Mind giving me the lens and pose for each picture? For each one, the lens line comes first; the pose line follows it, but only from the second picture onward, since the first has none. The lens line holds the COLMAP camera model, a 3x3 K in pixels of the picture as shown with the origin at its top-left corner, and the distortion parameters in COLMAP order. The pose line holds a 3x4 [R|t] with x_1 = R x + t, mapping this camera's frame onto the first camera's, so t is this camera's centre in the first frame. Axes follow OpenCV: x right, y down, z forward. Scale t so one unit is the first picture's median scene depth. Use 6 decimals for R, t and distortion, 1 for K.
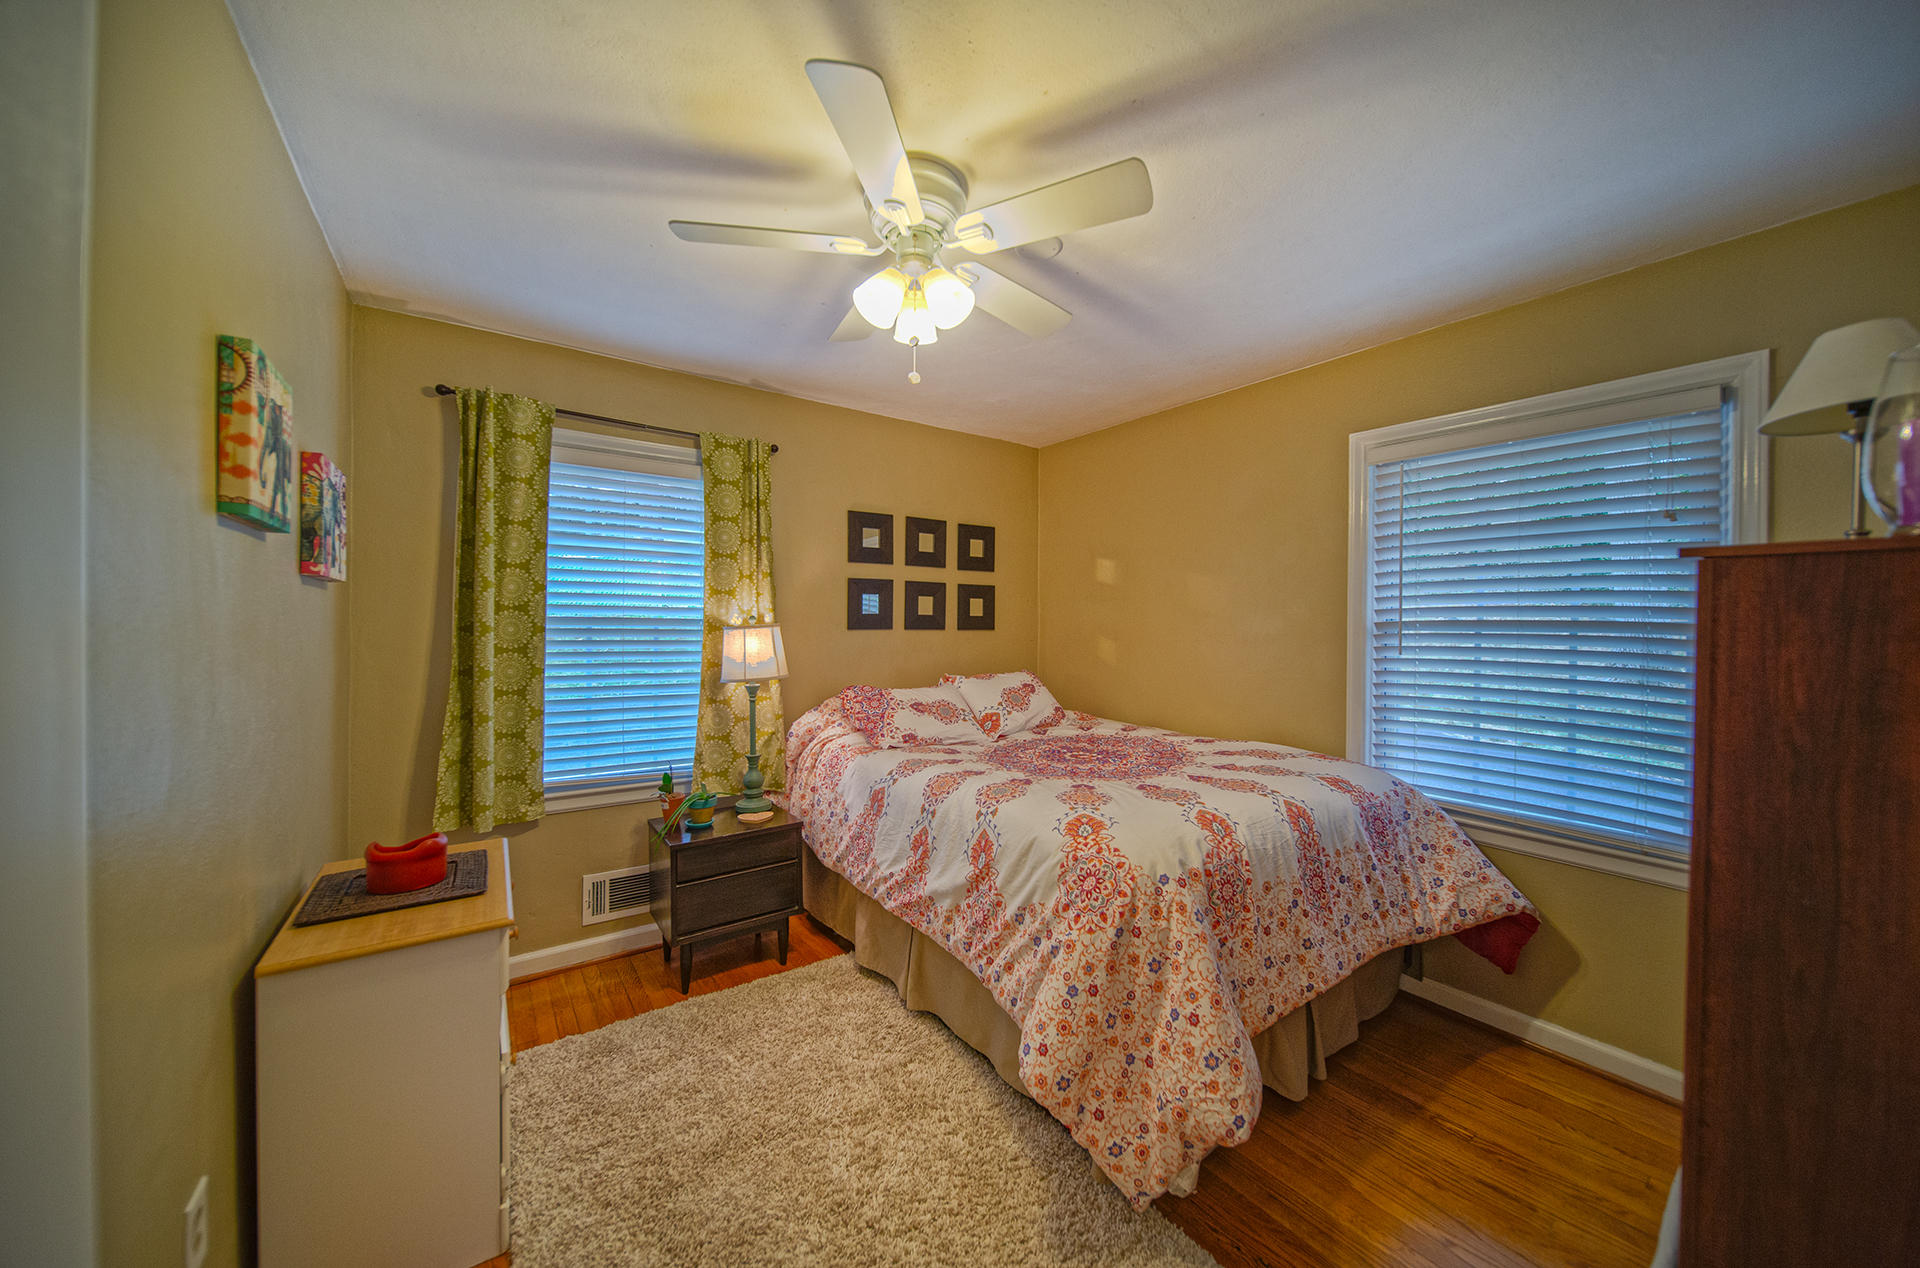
lens RADIAL K [[683.0, 0, 966.1], [0, 683.0, 631.0], [0, 0, 1]] dist [-0.001633, -0.000703]
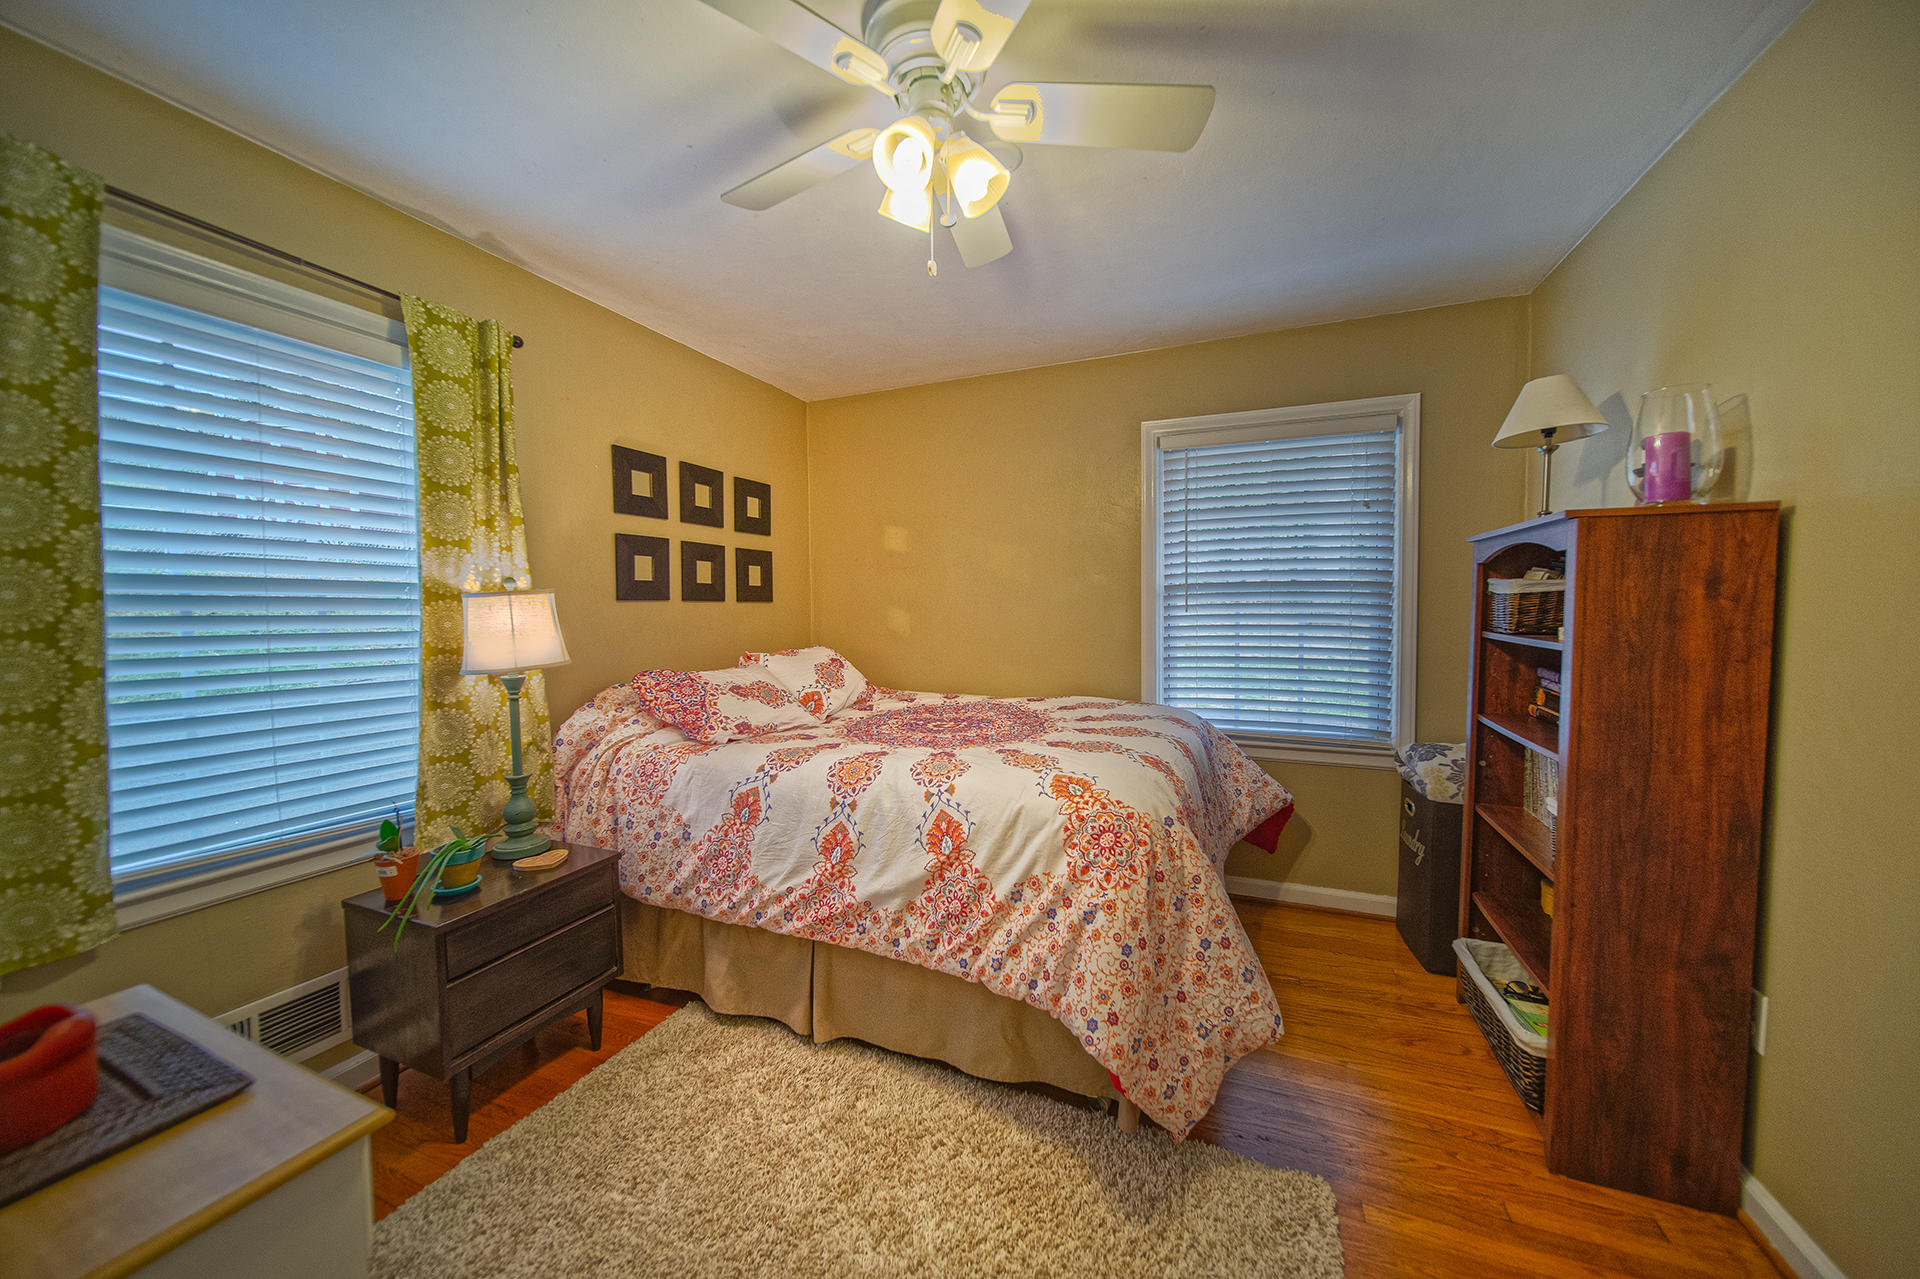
lens RADIAL K [[678.9, 0, 961.3], [0, 678.9, 635.4], [0, 0, 1]] dist [-0.001339, -0.000817]
pose [[0.850748, -0.036503, 0.524304, -0.328470], [0.021931, 0.999182, 0.033980, 0.026574], [-0.525116, -0.017409, 0.850853, 0.192203]]
